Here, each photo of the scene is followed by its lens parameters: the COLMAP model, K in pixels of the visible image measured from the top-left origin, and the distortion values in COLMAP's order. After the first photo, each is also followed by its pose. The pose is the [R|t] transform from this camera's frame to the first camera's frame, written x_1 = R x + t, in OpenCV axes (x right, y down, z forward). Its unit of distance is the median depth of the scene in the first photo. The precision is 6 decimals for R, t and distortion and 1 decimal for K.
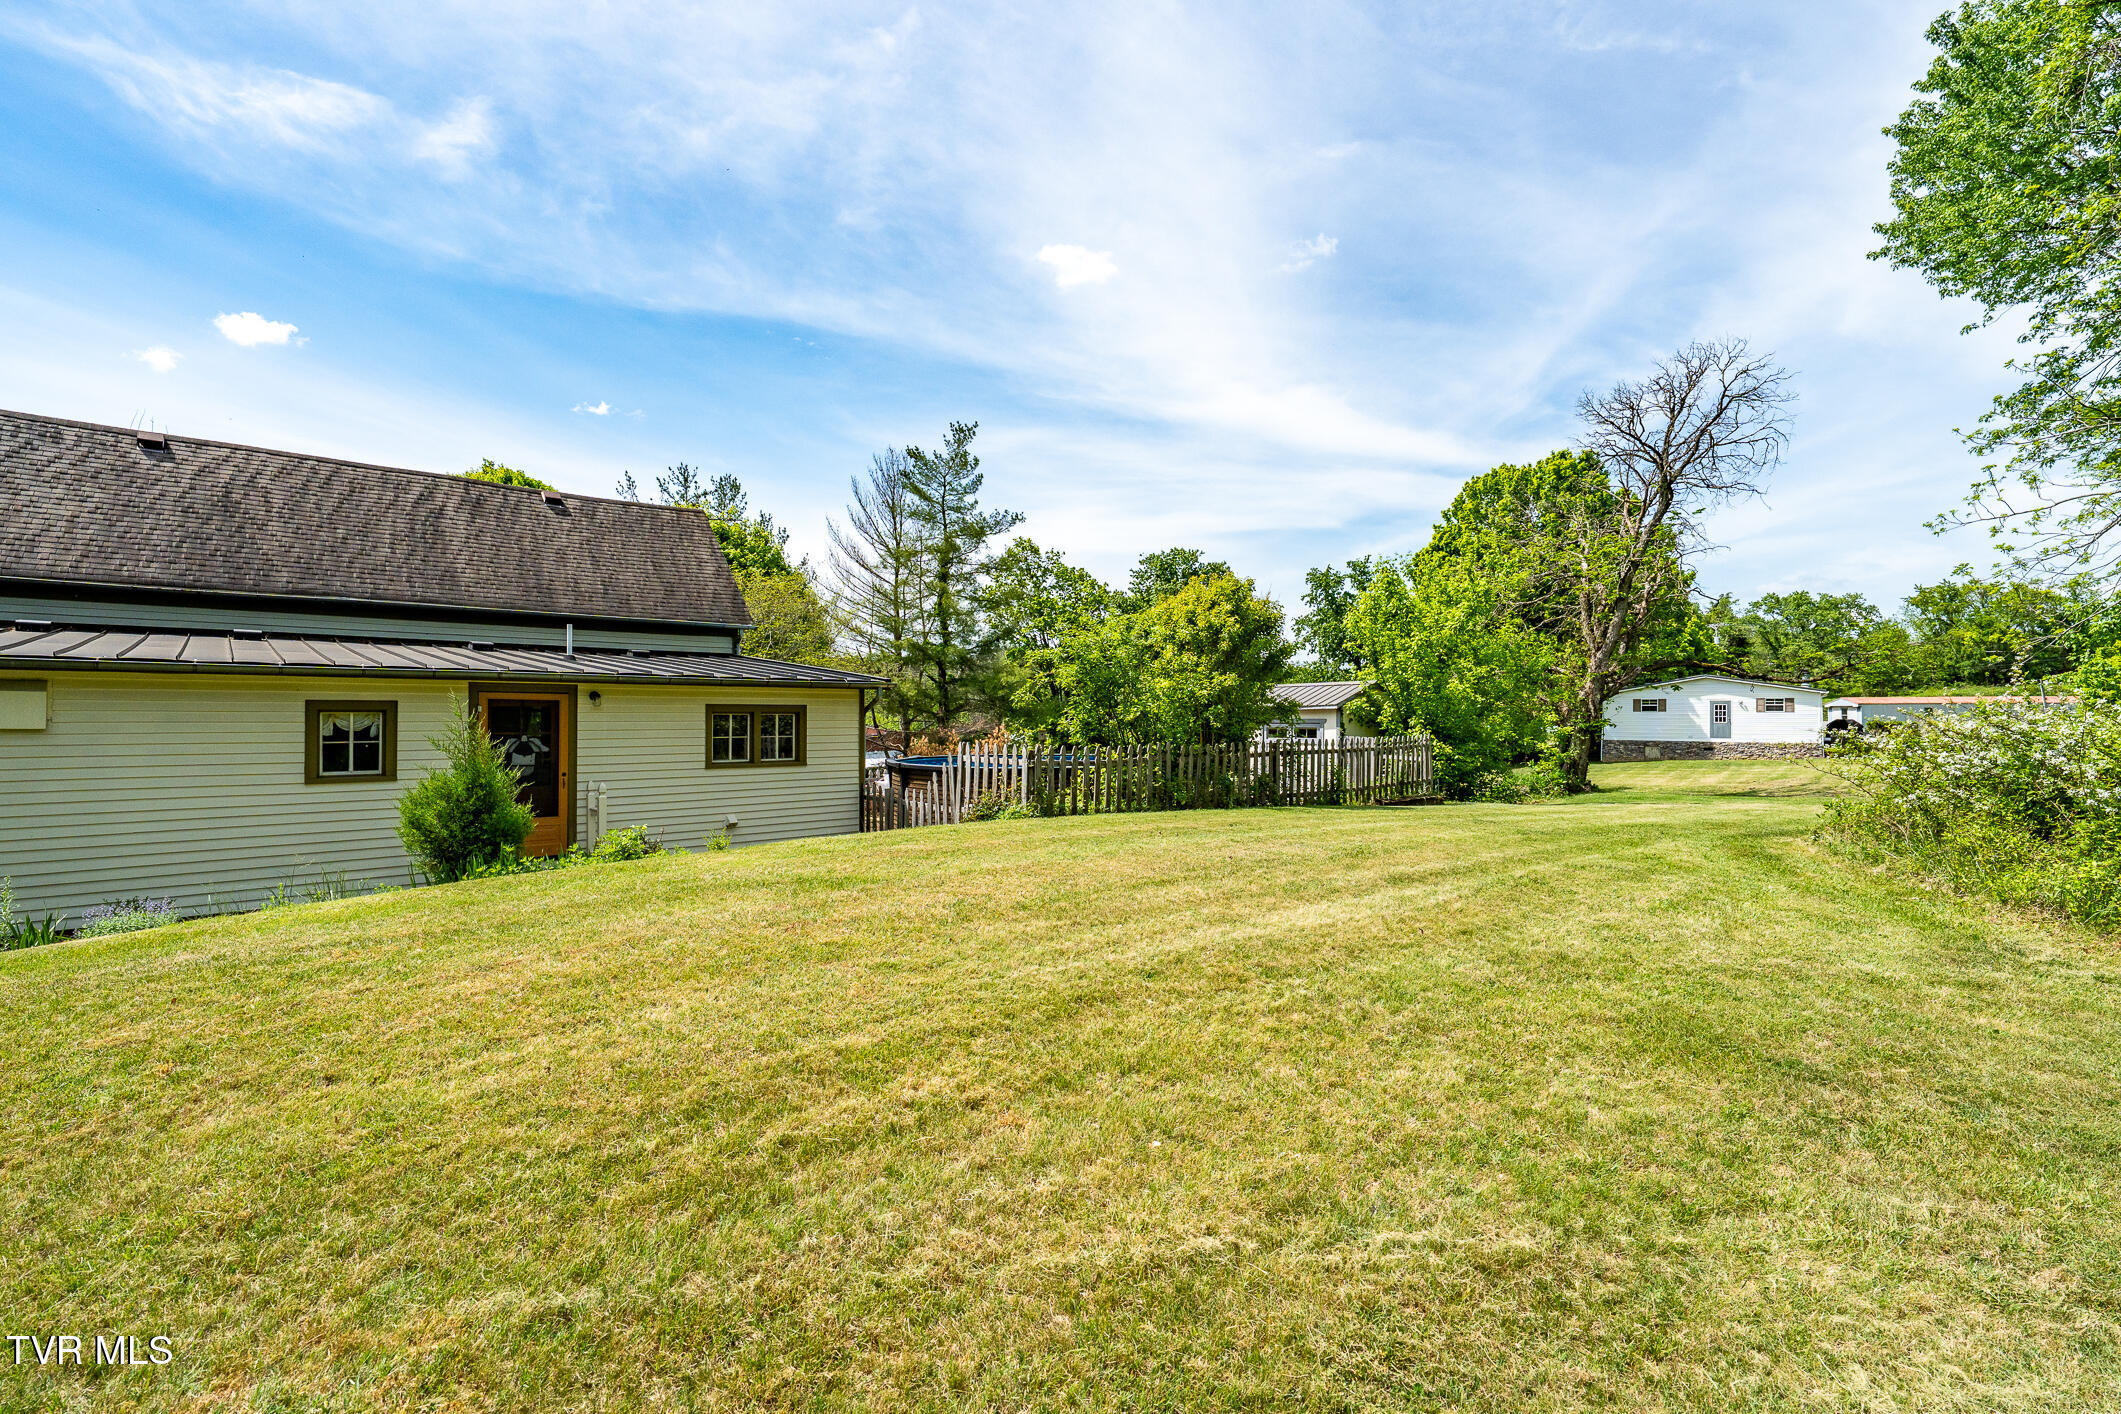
lens RADIAL K [[955.8, 0, 1053.0], [0, 955.8, 691.1], [0, 0, 1]] dist [0.019847, -0.000341]
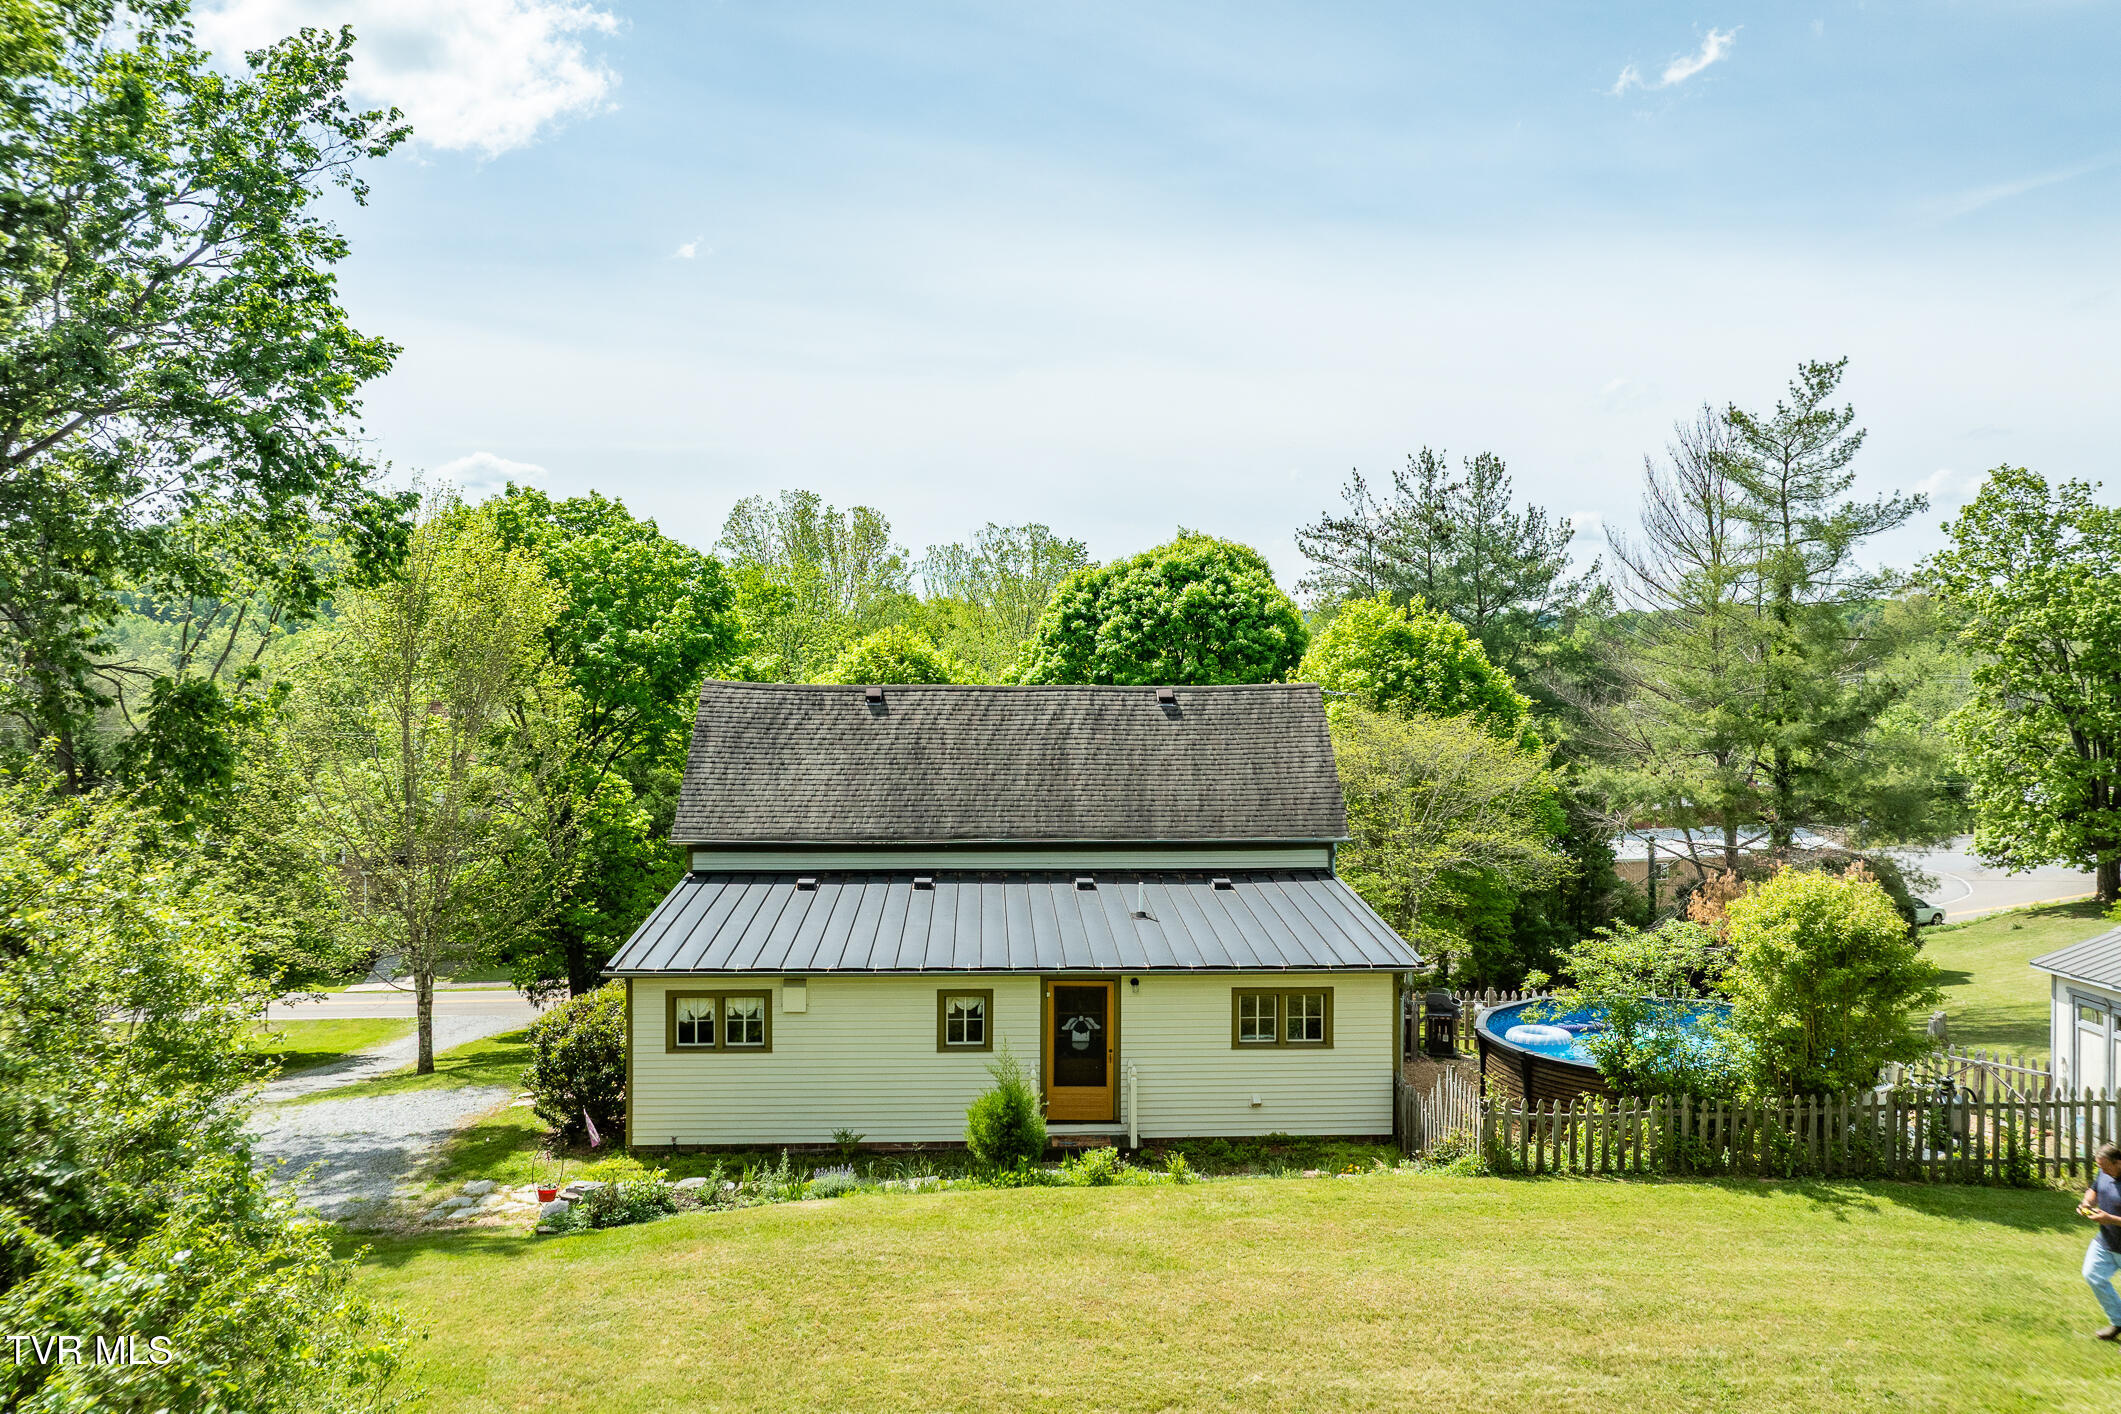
lens RADIAL K [[1481.7, 0, 1068.7], [0, 1481.7, 721.4], [0, 0, 1]] dist [-0.050670, 0.012218]
pose [[0.795190, 0.010915, -0.606263, 0.406484], [0.005782, 0.999656, 0.025581, -0.272902], [0.606333, -0.023847, 0.794853, -0.340964]]
